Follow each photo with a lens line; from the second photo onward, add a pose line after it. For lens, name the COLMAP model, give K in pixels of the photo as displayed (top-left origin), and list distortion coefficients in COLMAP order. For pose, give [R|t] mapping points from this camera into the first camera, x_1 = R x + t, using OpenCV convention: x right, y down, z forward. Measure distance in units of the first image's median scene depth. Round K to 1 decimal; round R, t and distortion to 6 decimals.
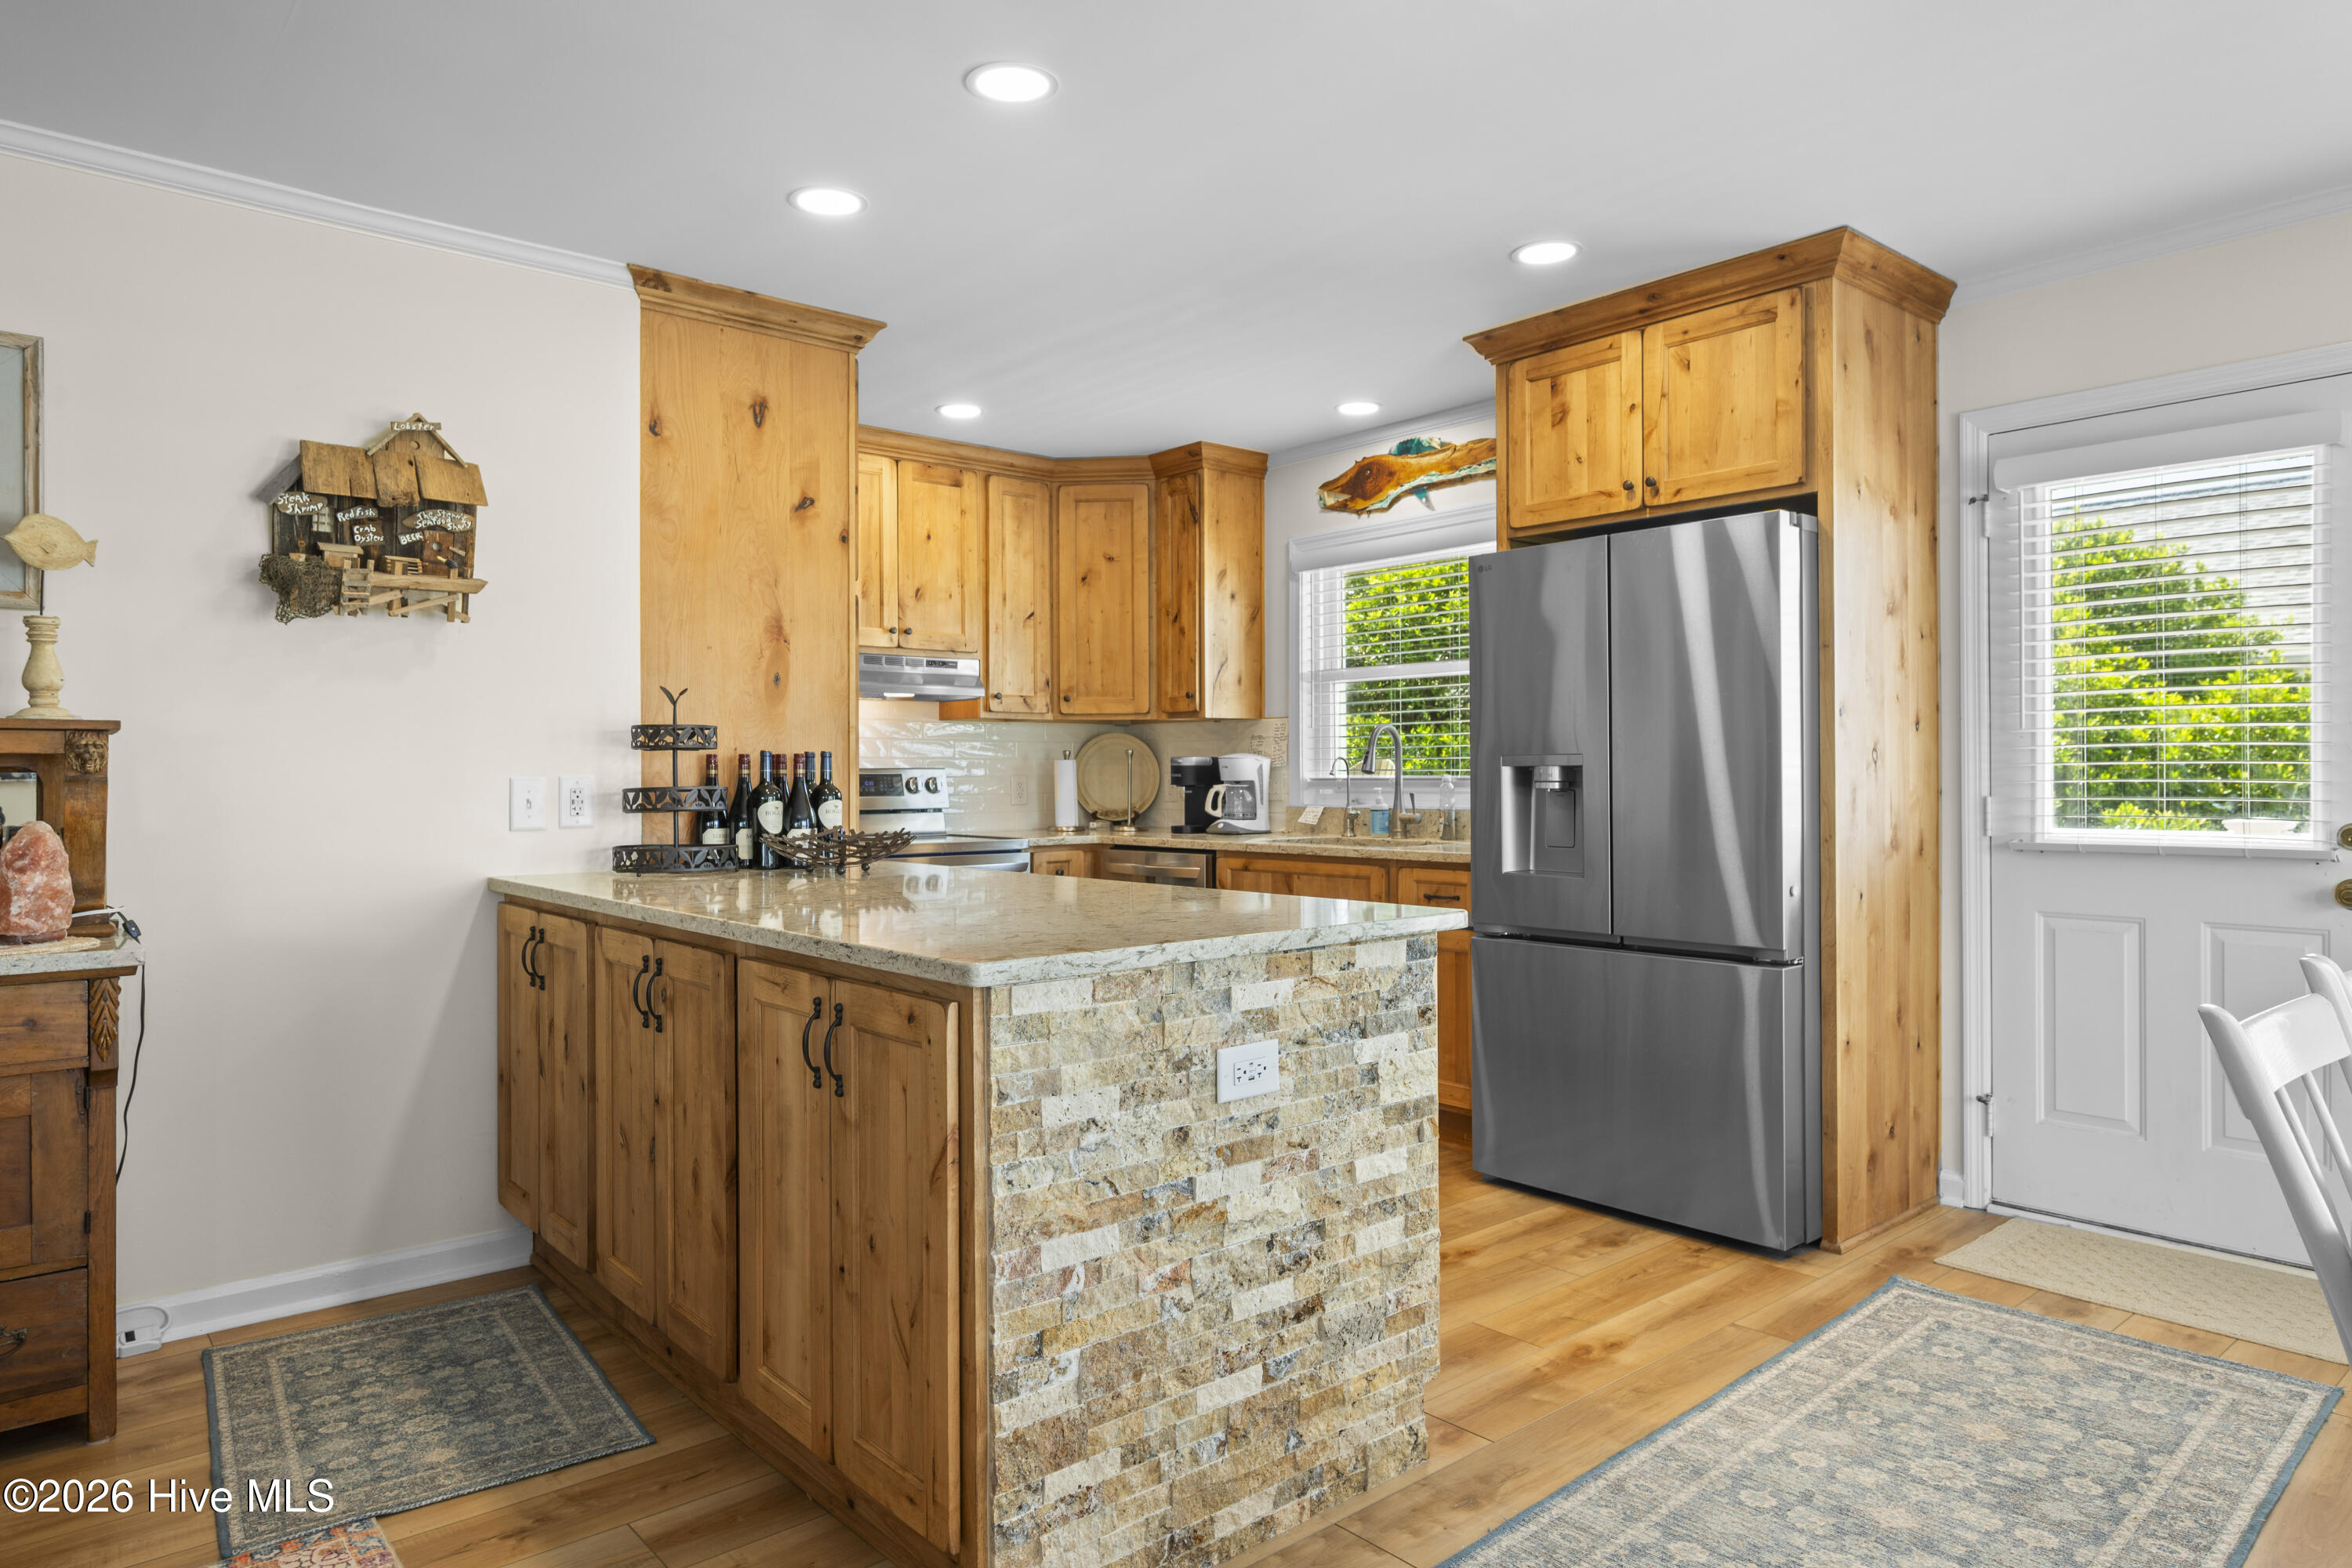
lens RADIAL K [[1399.0, 0, 1174.3], [0, 1399.0, 777.6], [0, 0, 1]] dist [-0.001654, 0.002595]
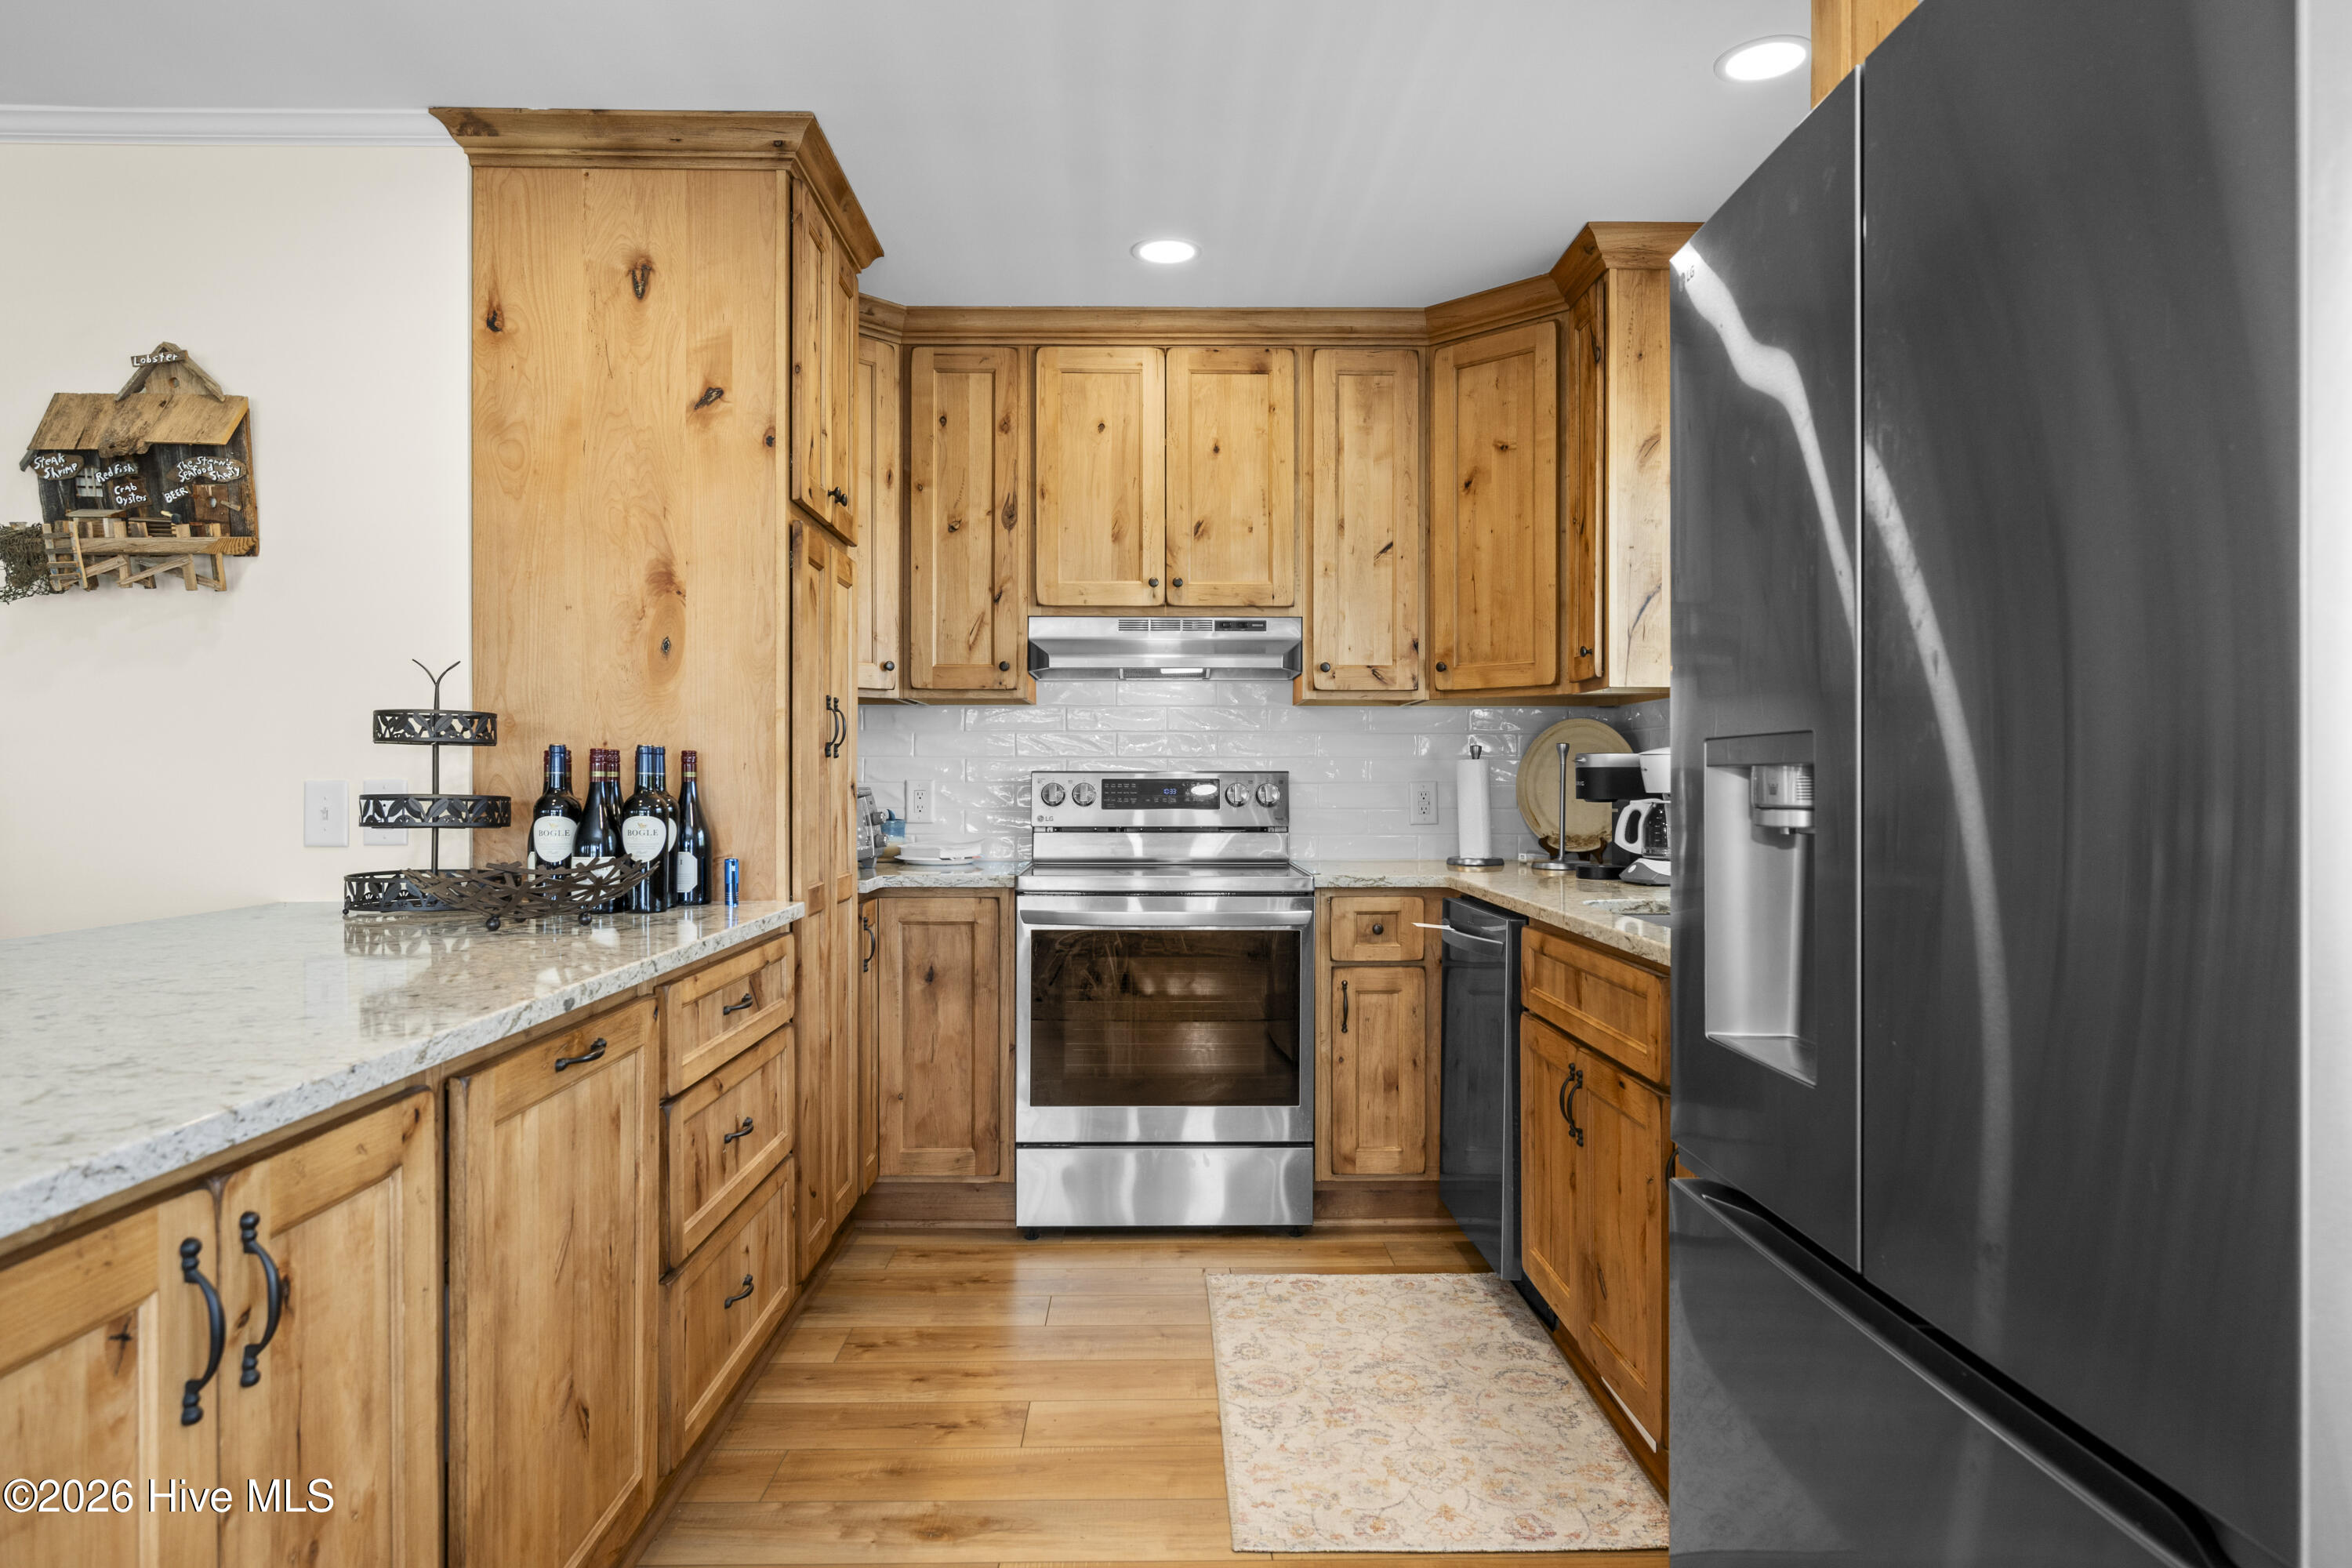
lens RADIAL K [[1399.0, 0, 1175.2], [0, 1399.0, 790.6], [0, 0, 1]] dist [-0.001654, 0.002595]
pose [[0.772946, 0.009736, -0.634397, 0.283062], [-0.005932, 0.999949, 0.008118, -0.002642], [0.634444, -0.002511, 0.772965, 0.459895]]
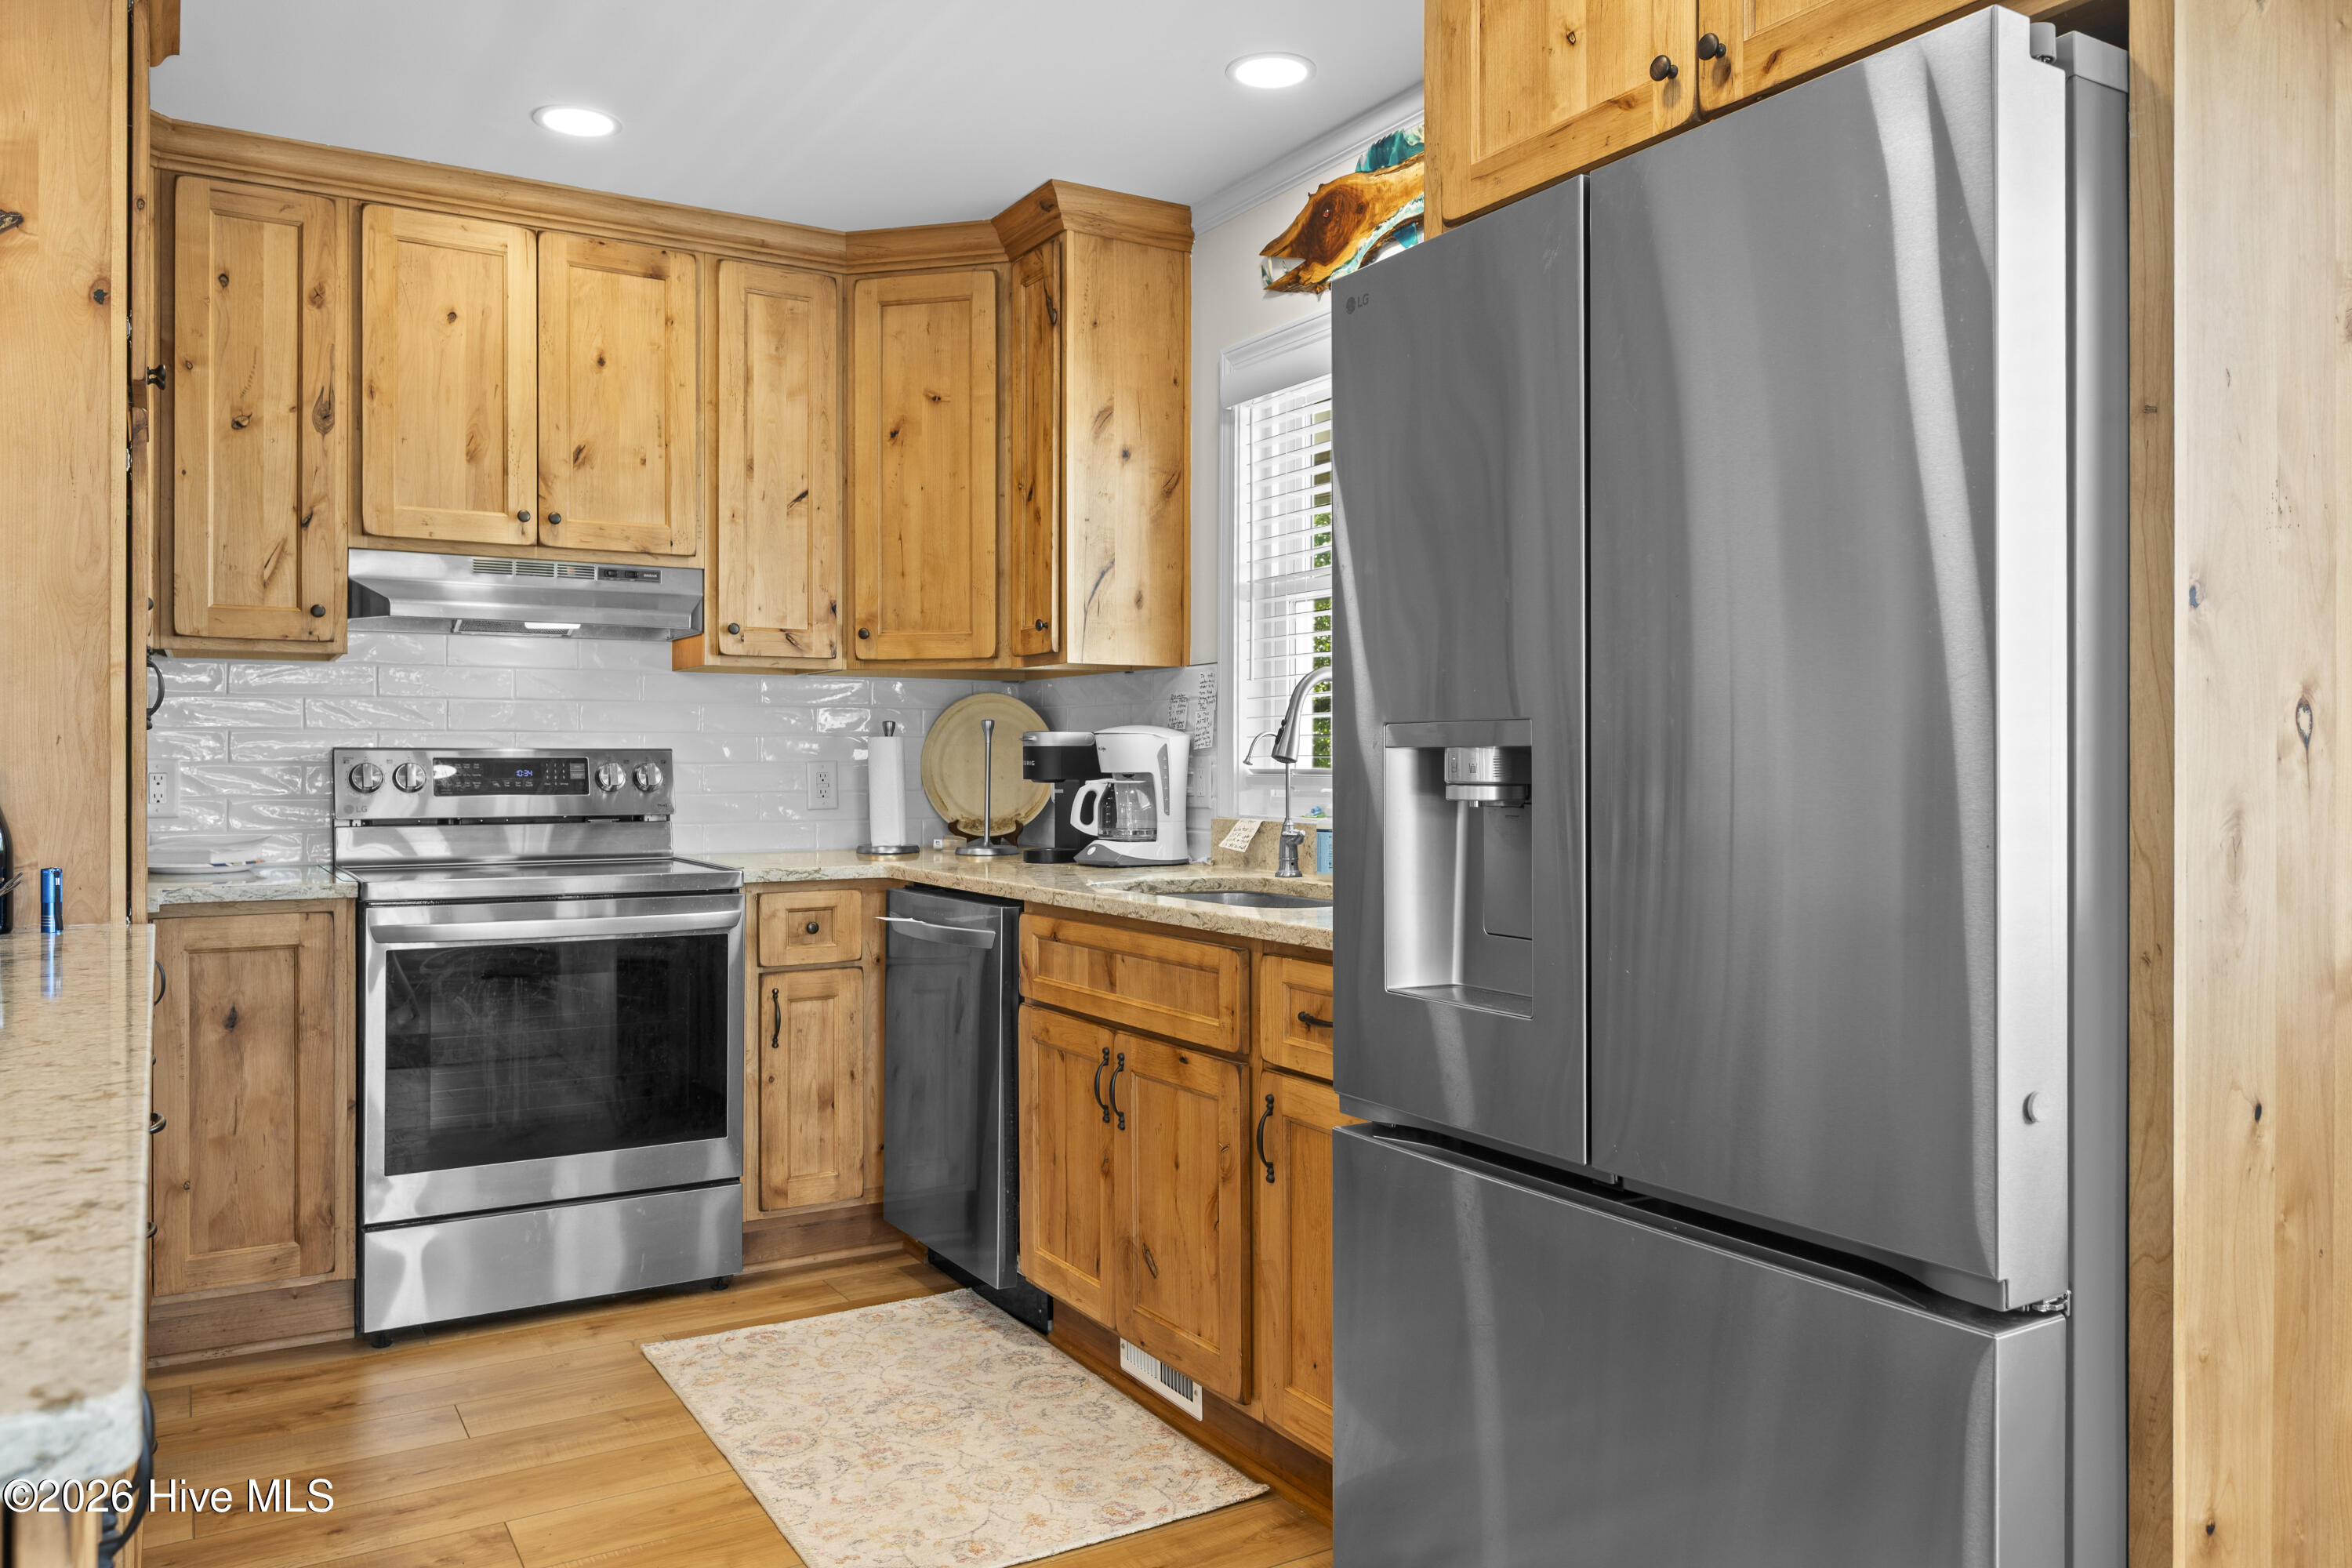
lens RADIAL K [[1653.7, 0, 1180.0], [0, 1653.7, 765.5], [0, 0, 1]] dist [-0.003462, -0.002063]
pose [[0.986889, 0.005934, -0.161291, 0.195161], [-0.005826, 0.999982, 0.001142, -0.001927], [0.161295, -0.000187, 0.986906, 0.366898]]
